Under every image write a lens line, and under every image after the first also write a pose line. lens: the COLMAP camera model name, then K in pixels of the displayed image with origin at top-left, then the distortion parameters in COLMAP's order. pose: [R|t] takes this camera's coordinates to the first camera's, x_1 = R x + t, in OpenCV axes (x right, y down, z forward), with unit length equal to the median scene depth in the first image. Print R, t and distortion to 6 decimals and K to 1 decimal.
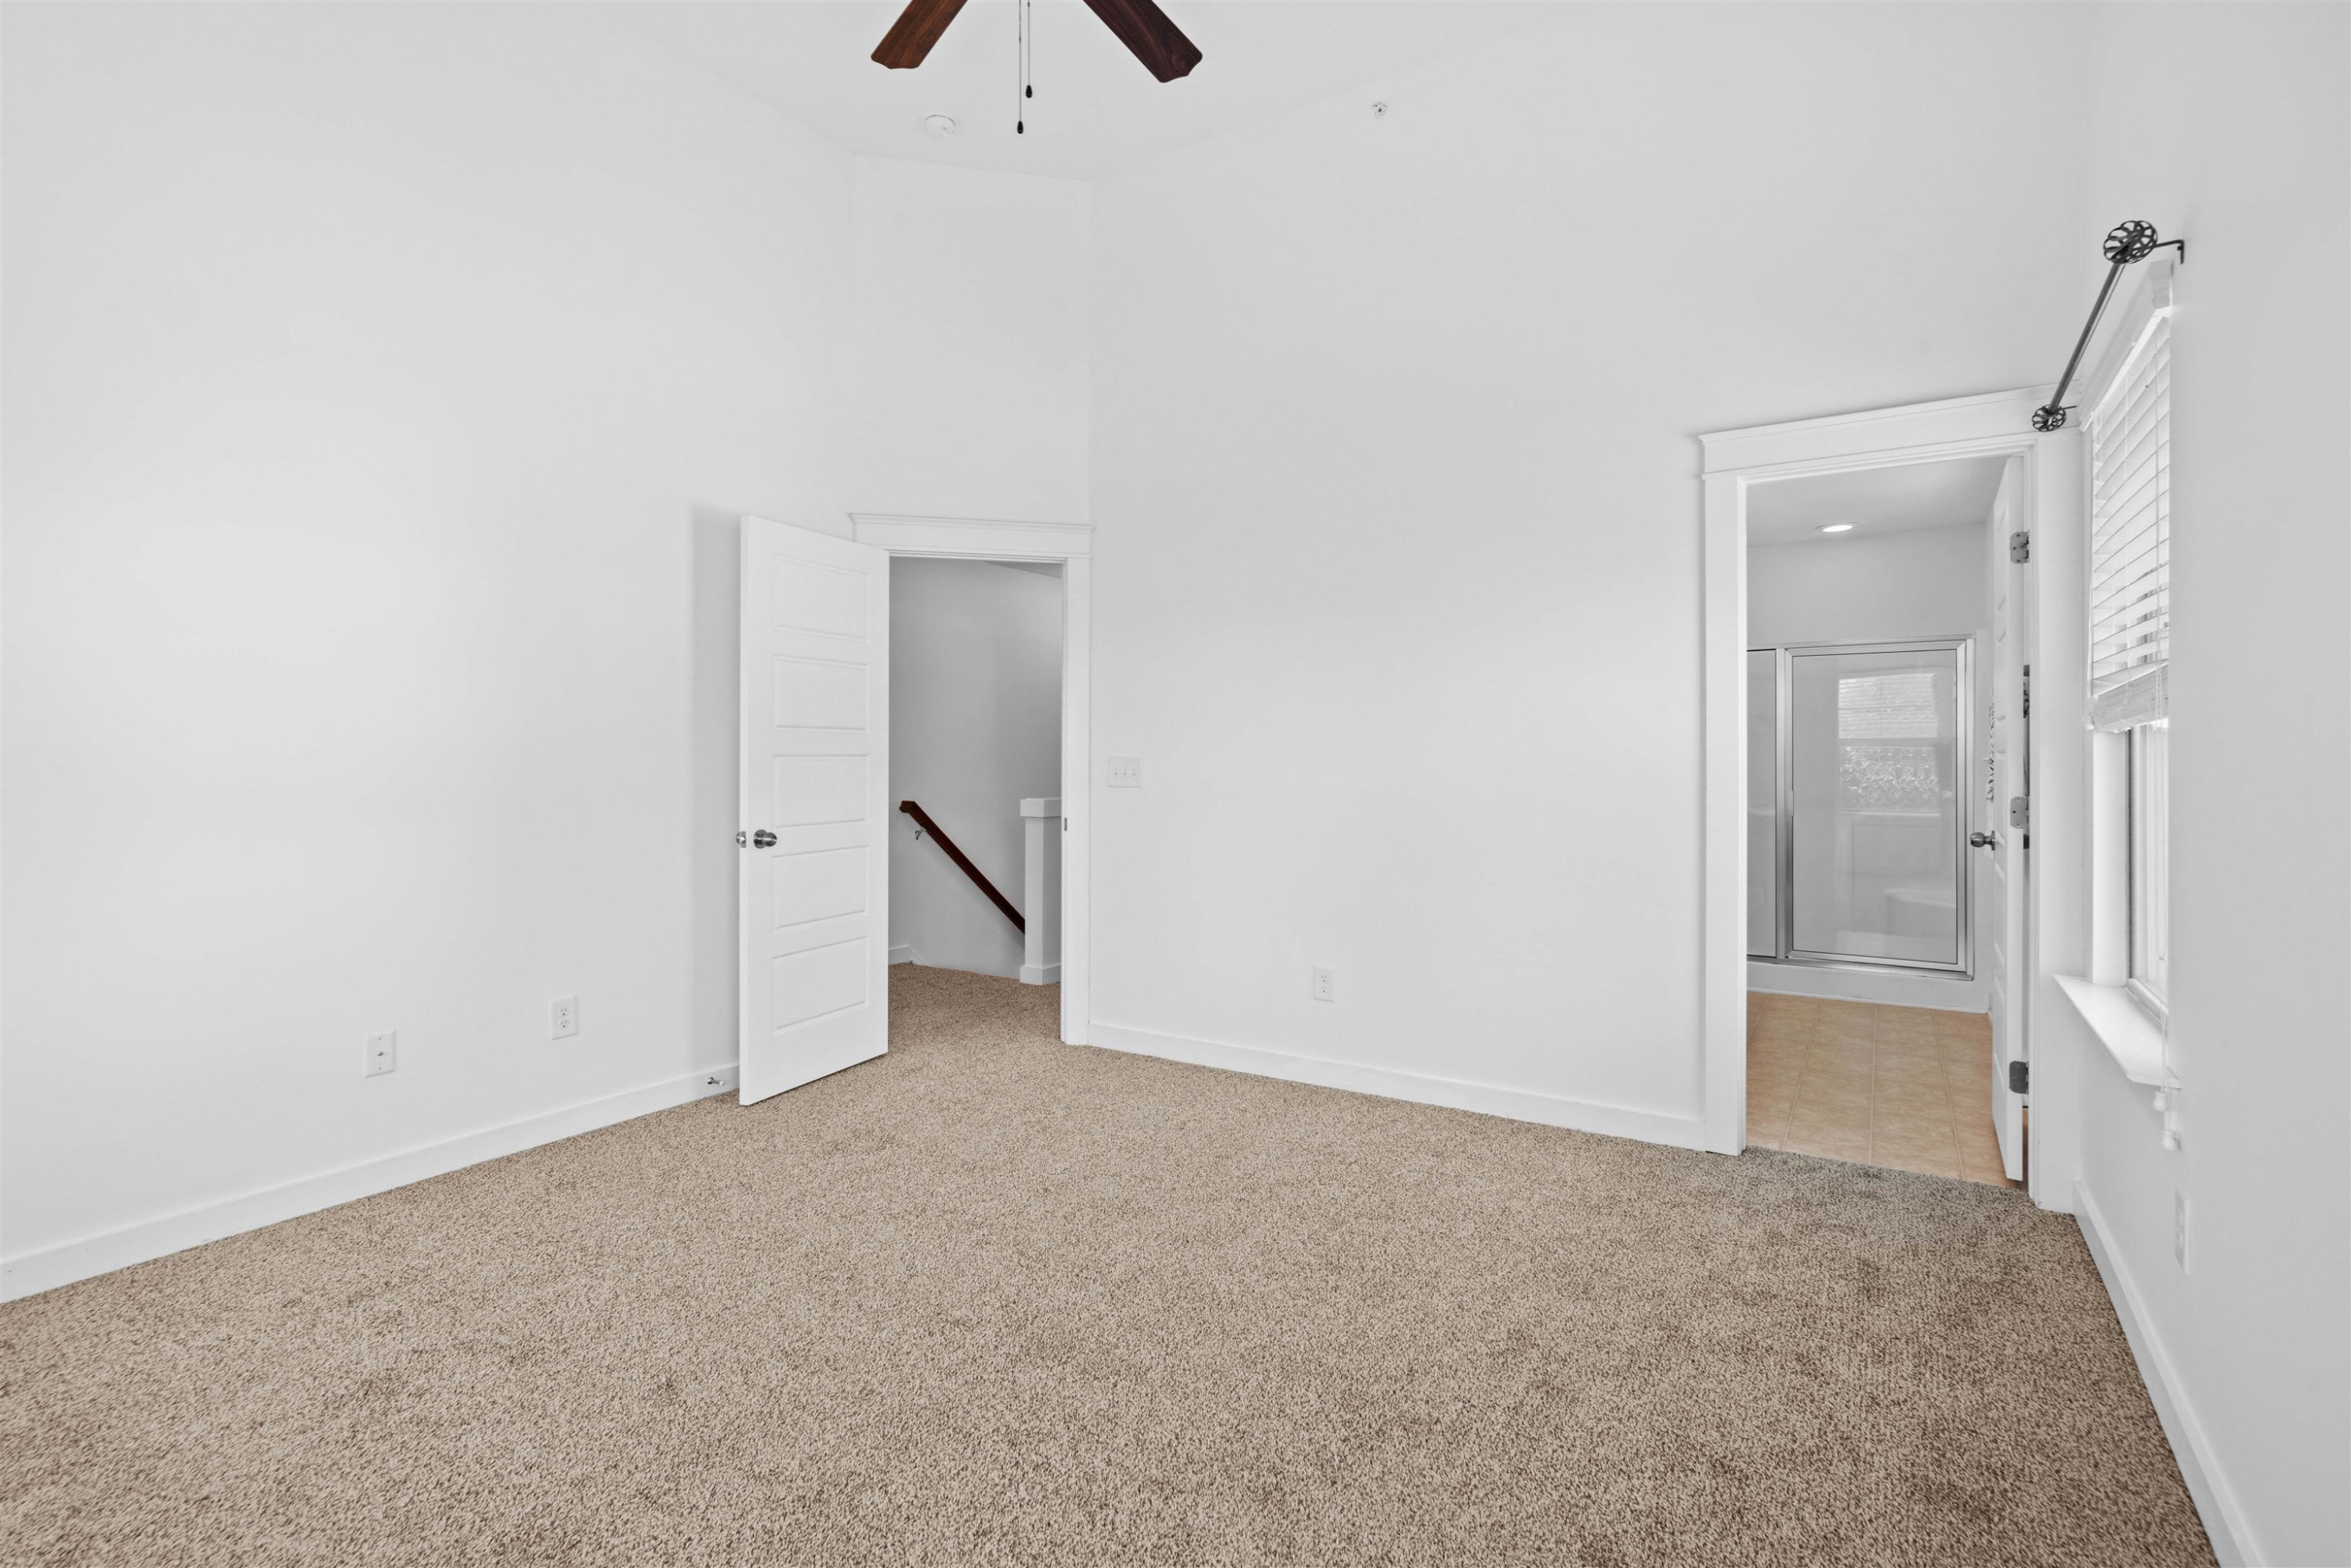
lens RADIAL K [[1112.9, 0, 1171.4], [0, 1112.9, 748.8], [0, 0, 1]] dist [-0.000994, 0.000919]
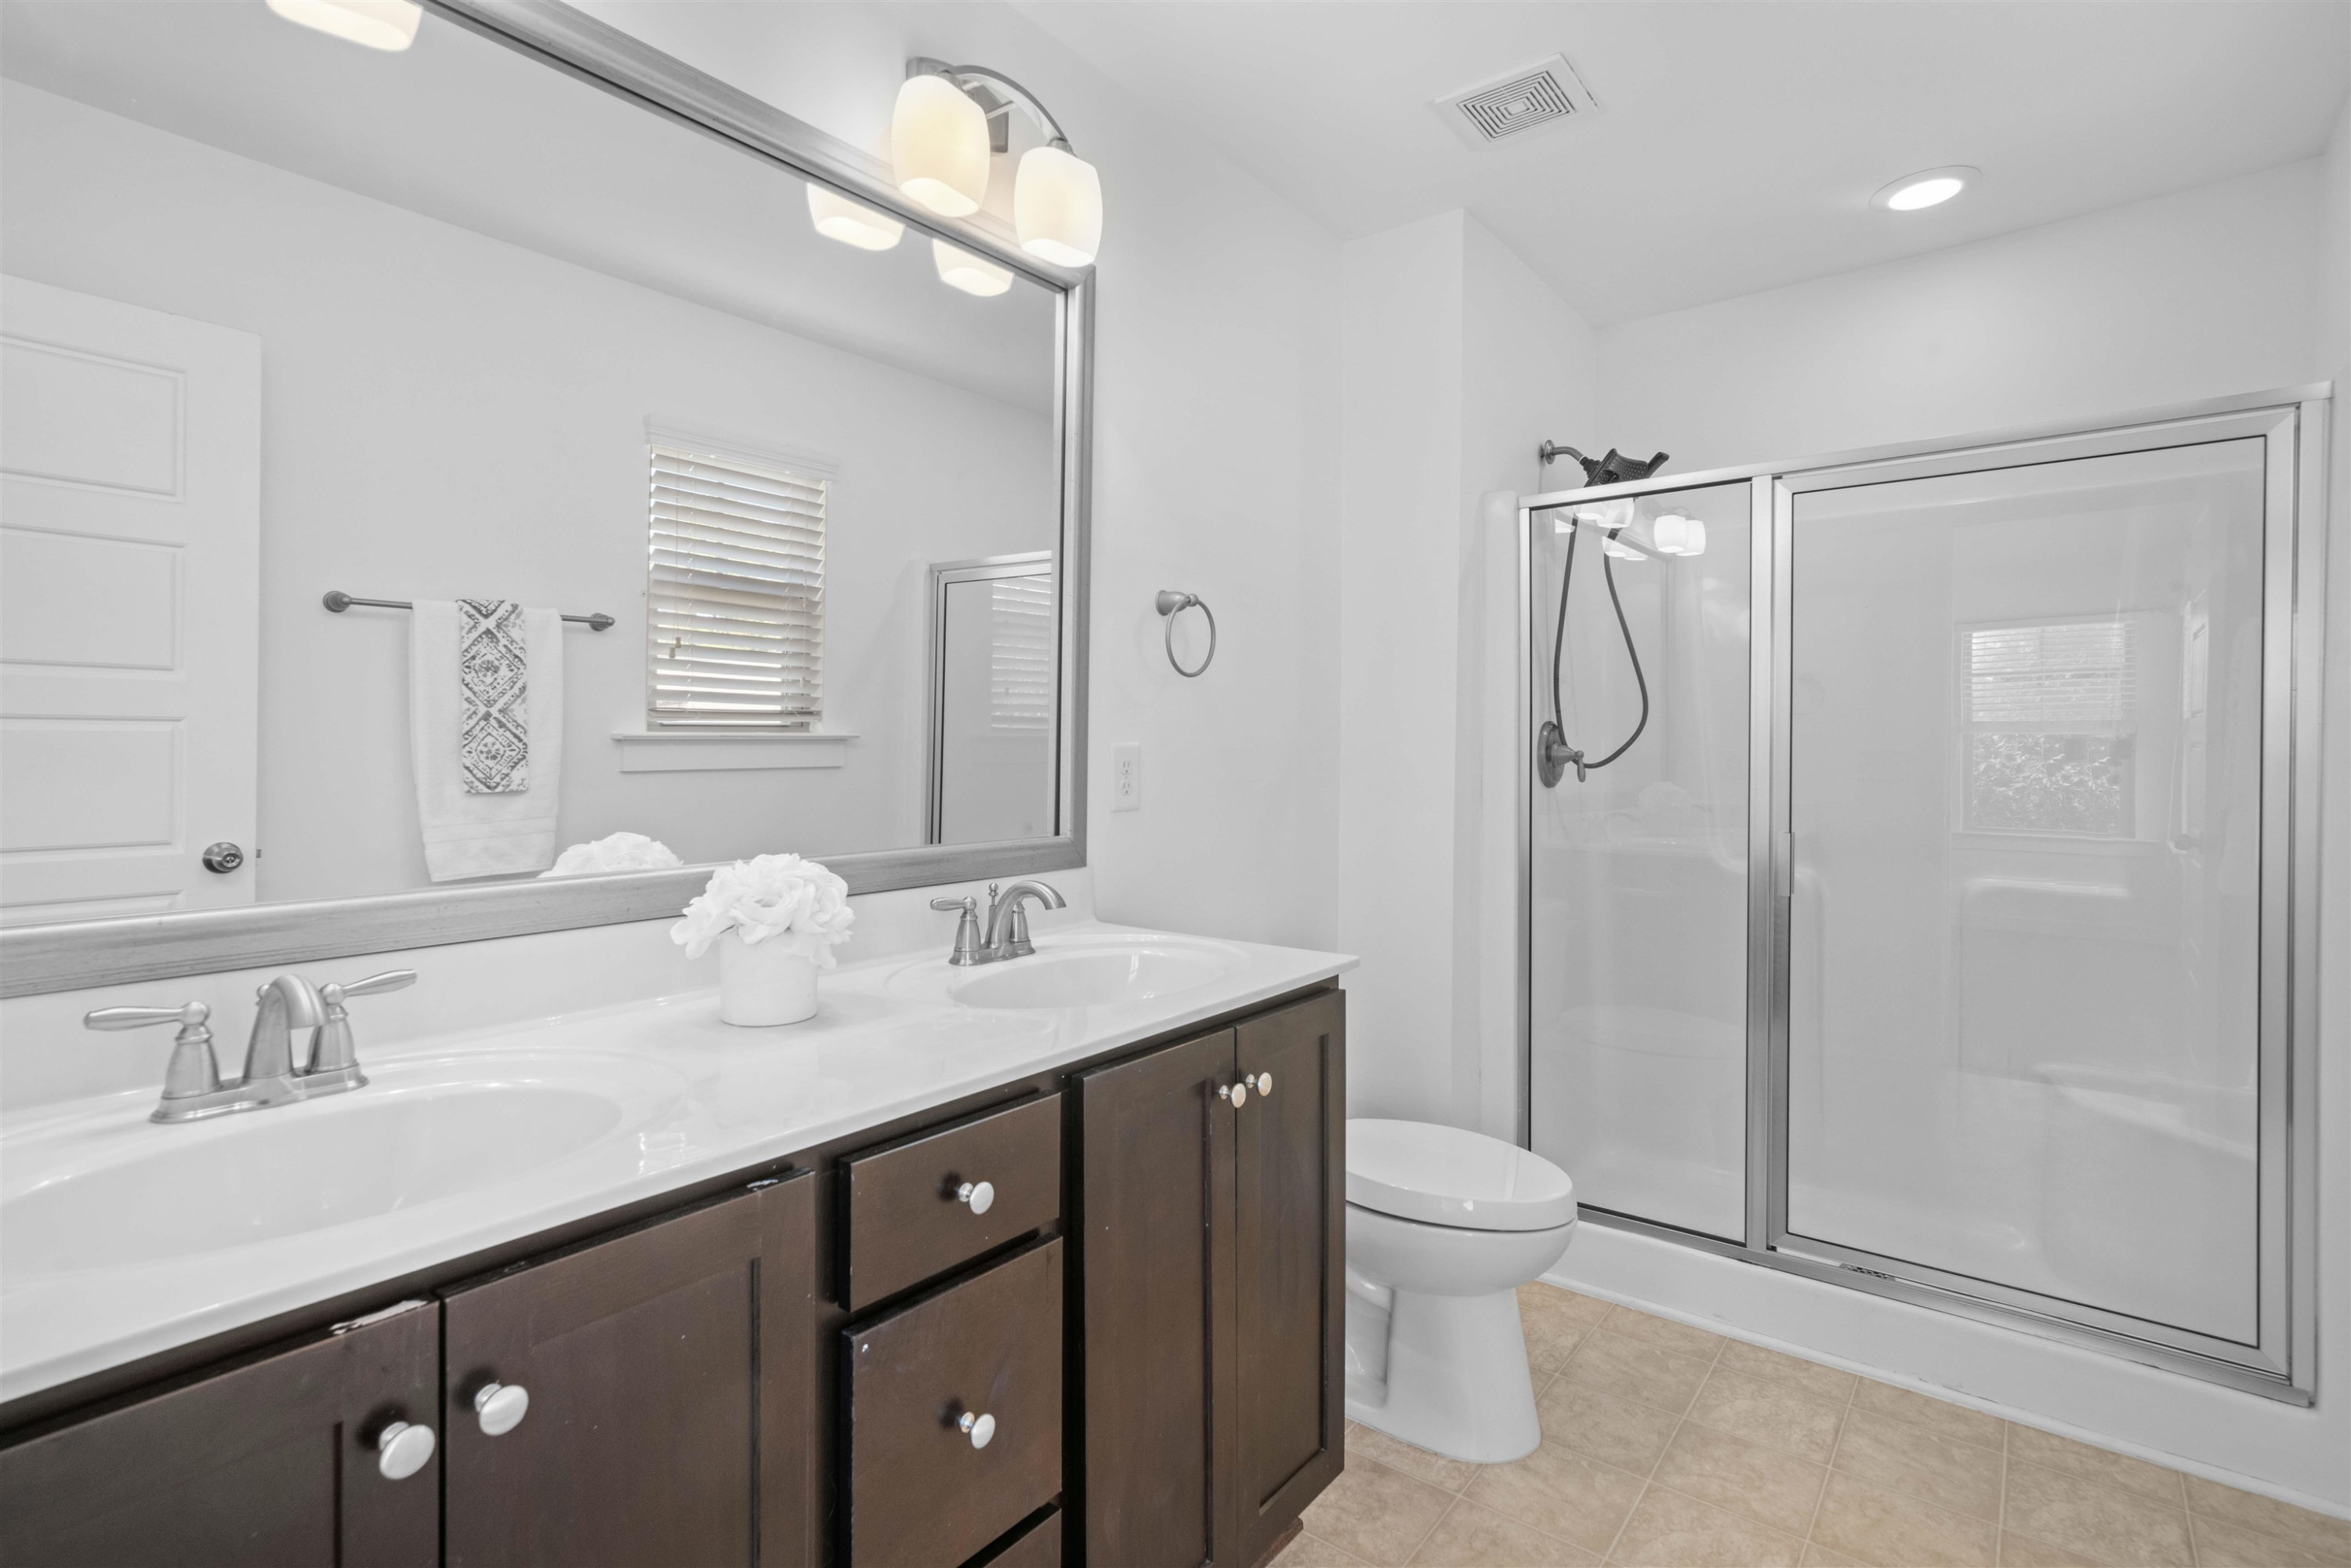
lens RADIAL K [[1095.0, 0, 1164.9], [0, 1095.0, 786.9], [0, 0, 1]] dist [-0.002126, 0.001080]
pose [[0.994070, -0.008306, -0.108426, 0.316209], [0.011951, 0.999384, 0.033008, 0.004115], [0.108085, -0.034108, 0.993556, 0.490894]]
